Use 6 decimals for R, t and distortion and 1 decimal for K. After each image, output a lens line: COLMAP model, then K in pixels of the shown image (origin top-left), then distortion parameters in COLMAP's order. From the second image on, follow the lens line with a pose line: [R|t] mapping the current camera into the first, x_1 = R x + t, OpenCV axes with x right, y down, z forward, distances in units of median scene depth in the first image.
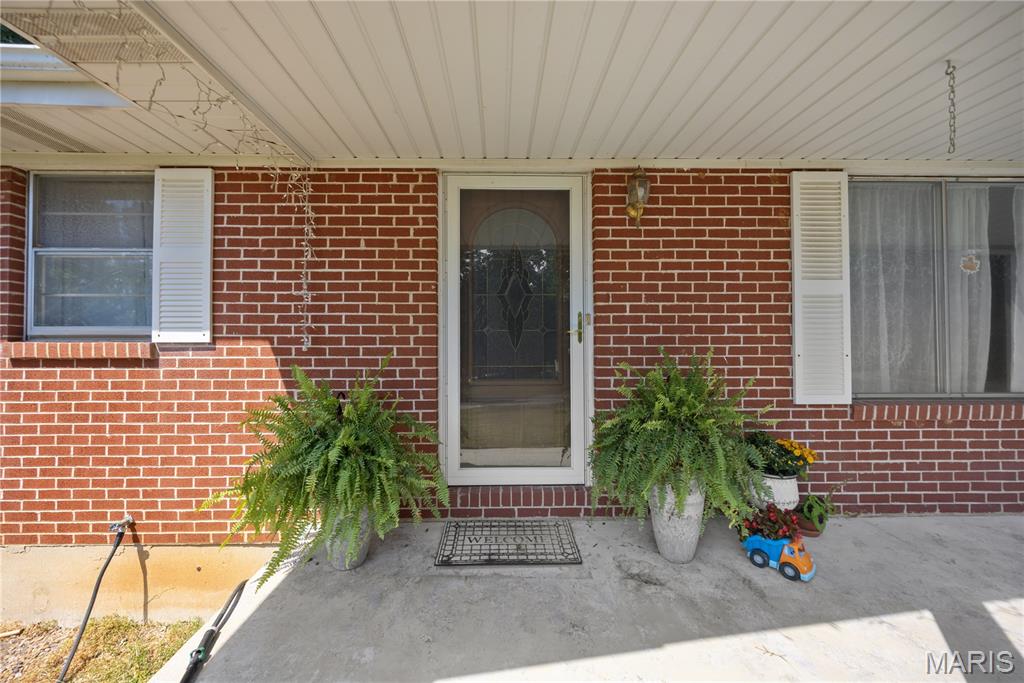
lens RADIAL K [[400.1, 0, 508.8], [0, 400.1, 338.6], [0, 0, 1]] dist [0.000898, 0.000470]
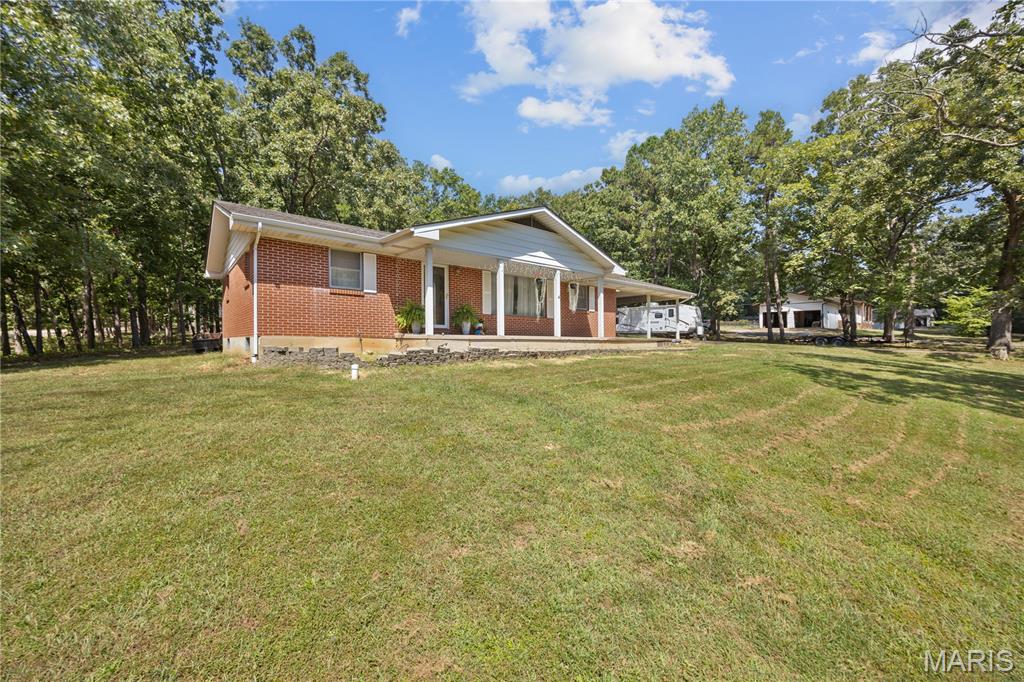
lens RADIAL K [[396.5, 0, 512.0], [0, 396.5, 341.0], [0, 0, 1]] dist [0.002656, 0.000319]
pose [[0.773518, 0.008371, 0.633719, -2.426391], [-0.010341, 0.999946, -0.000587, 0.545215], [-0.633689, -0.006099, 0.773564, -3.483133]]
